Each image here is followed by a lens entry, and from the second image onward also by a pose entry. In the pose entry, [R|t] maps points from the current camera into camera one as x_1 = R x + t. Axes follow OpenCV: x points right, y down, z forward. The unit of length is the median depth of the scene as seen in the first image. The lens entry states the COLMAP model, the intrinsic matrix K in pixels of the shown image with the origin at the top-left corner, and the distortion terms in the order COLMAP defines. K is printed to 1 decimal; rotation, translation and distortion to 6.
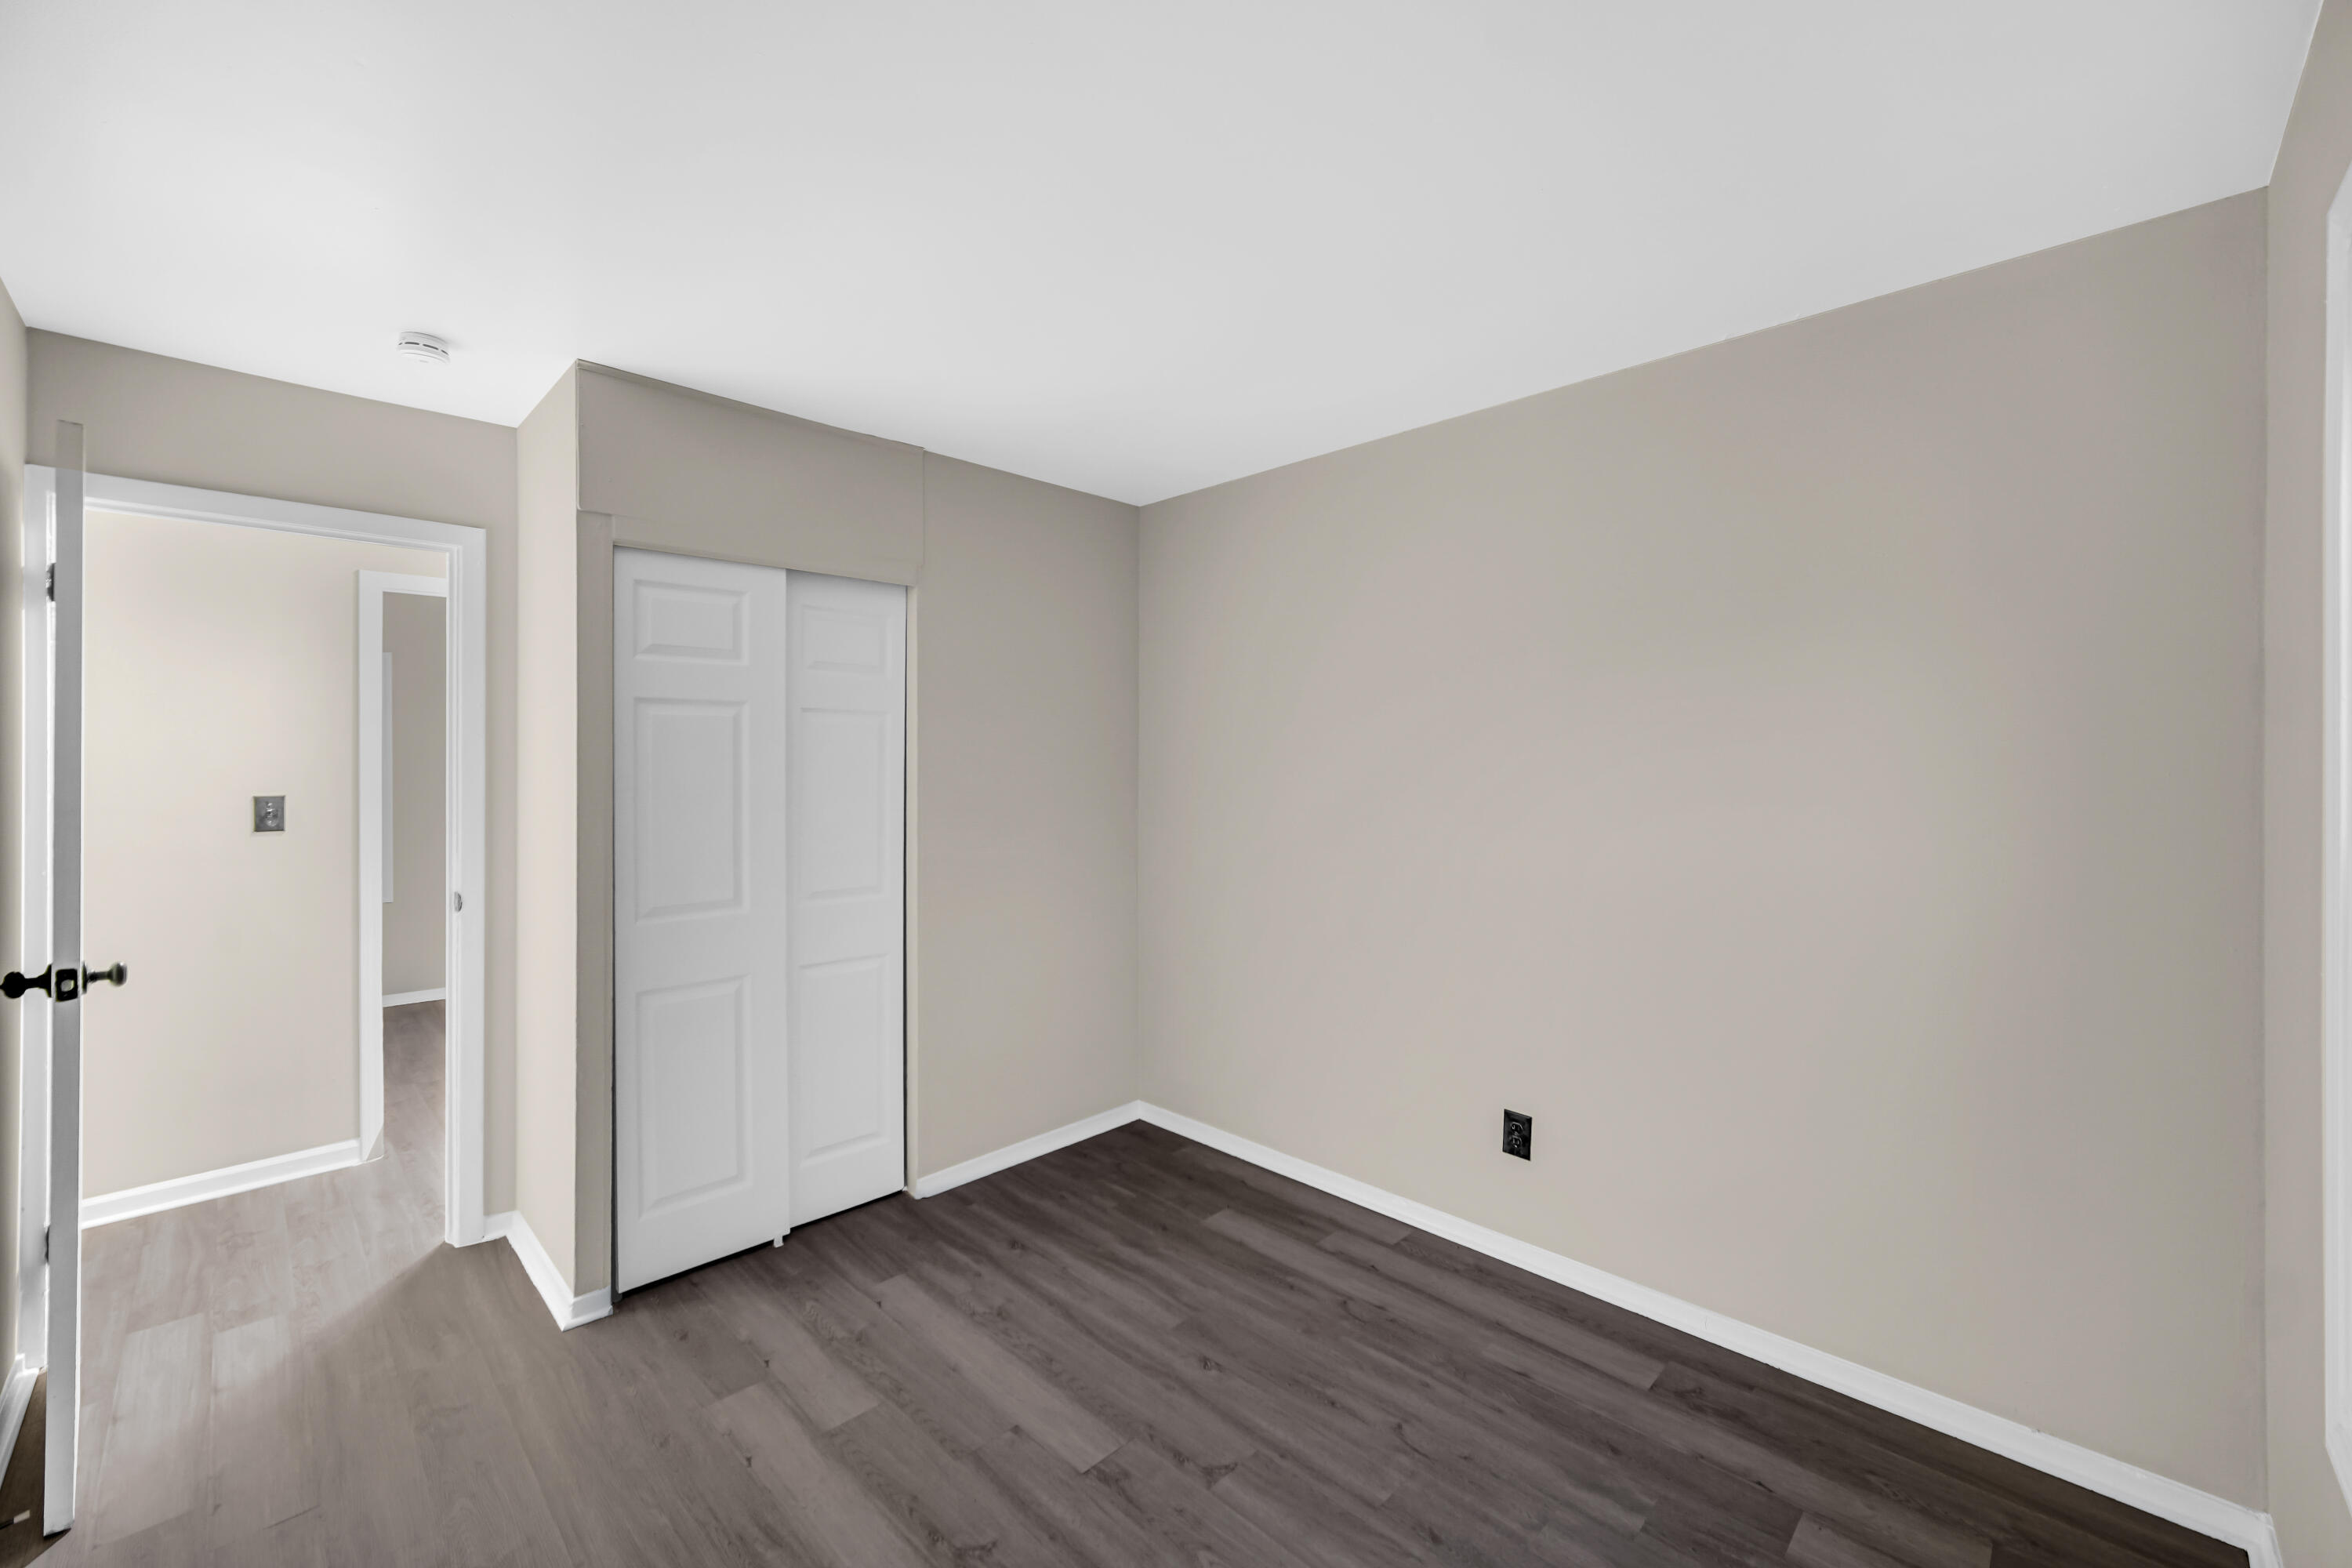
lens RADIAL K [[929.7, 0, 1157.6], [0, 929.7, 758.2], [0, 0, 1]] dist [0.003250, 0.000246]
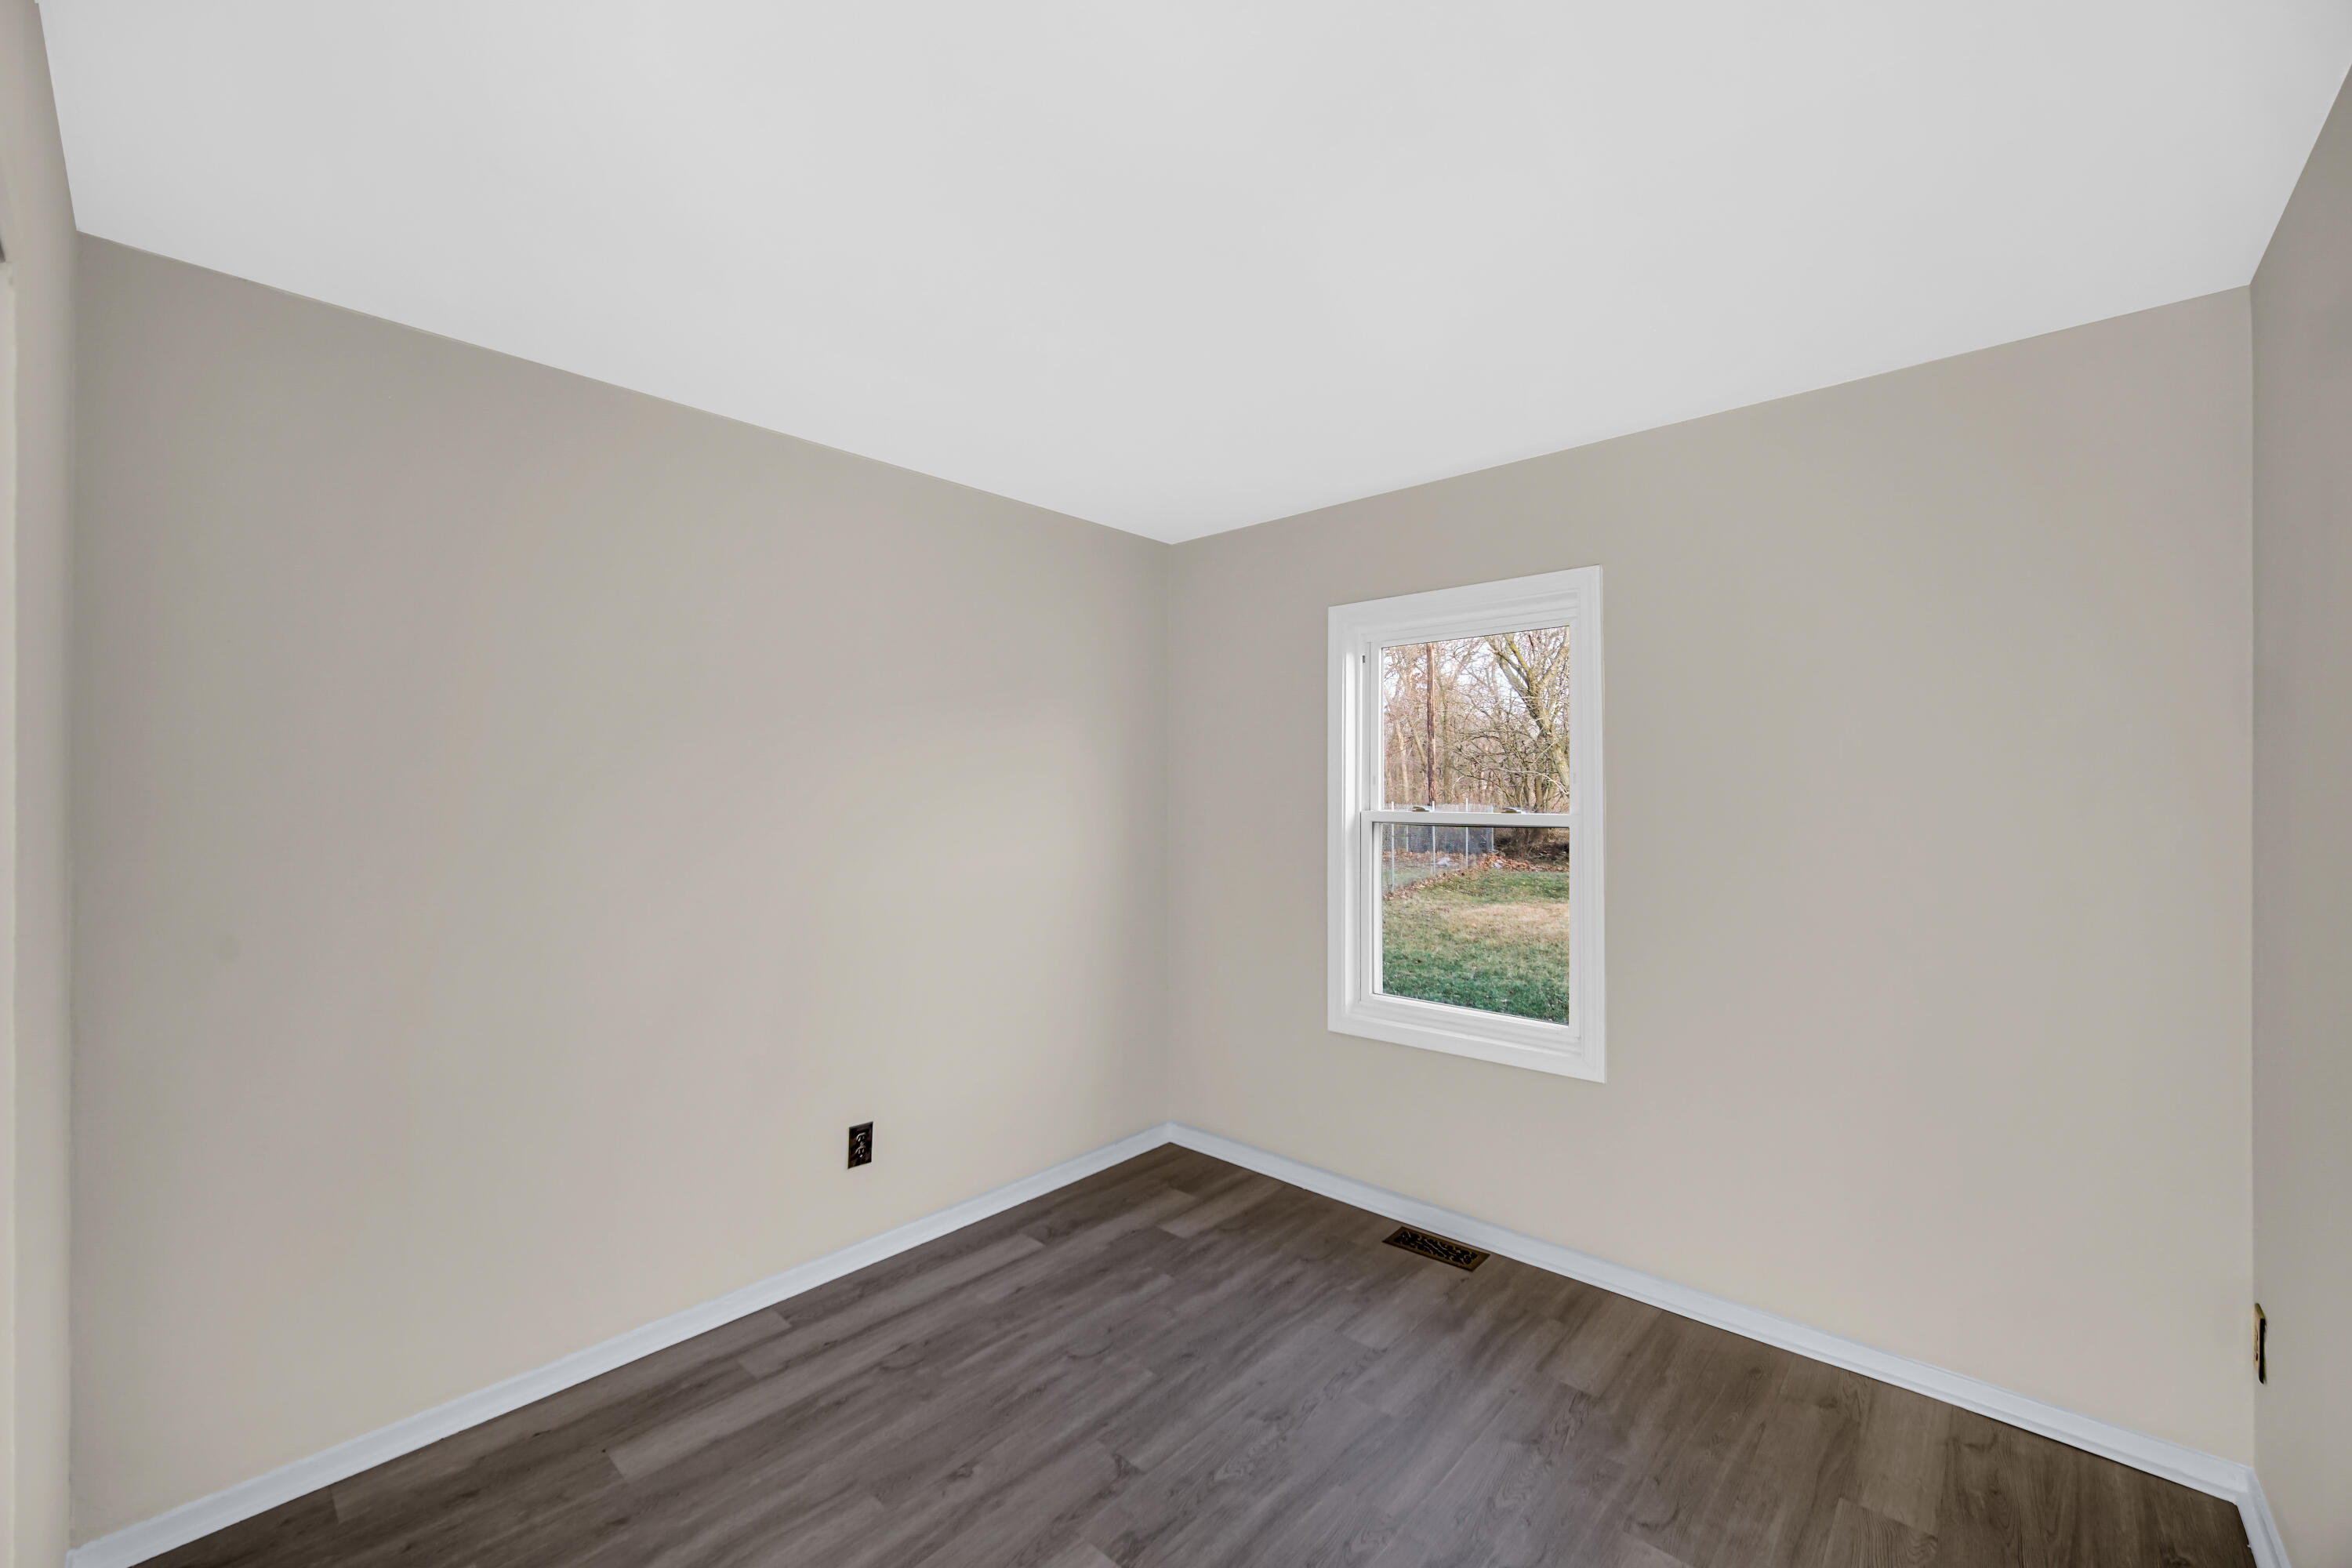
lens RADIAL K [[929.7, 0, 1165.7], [0, 929.7, 786.7], [0, 0, 1]] dist [0.003250, 0.000246]
pose [[-0.033613, 0.009719, 0.999388, -0.837197], [-0.002593, 0.999949, -0.009812, 0.005532], [-0.999432, -0.002921, -0.033586, 0.831054]]
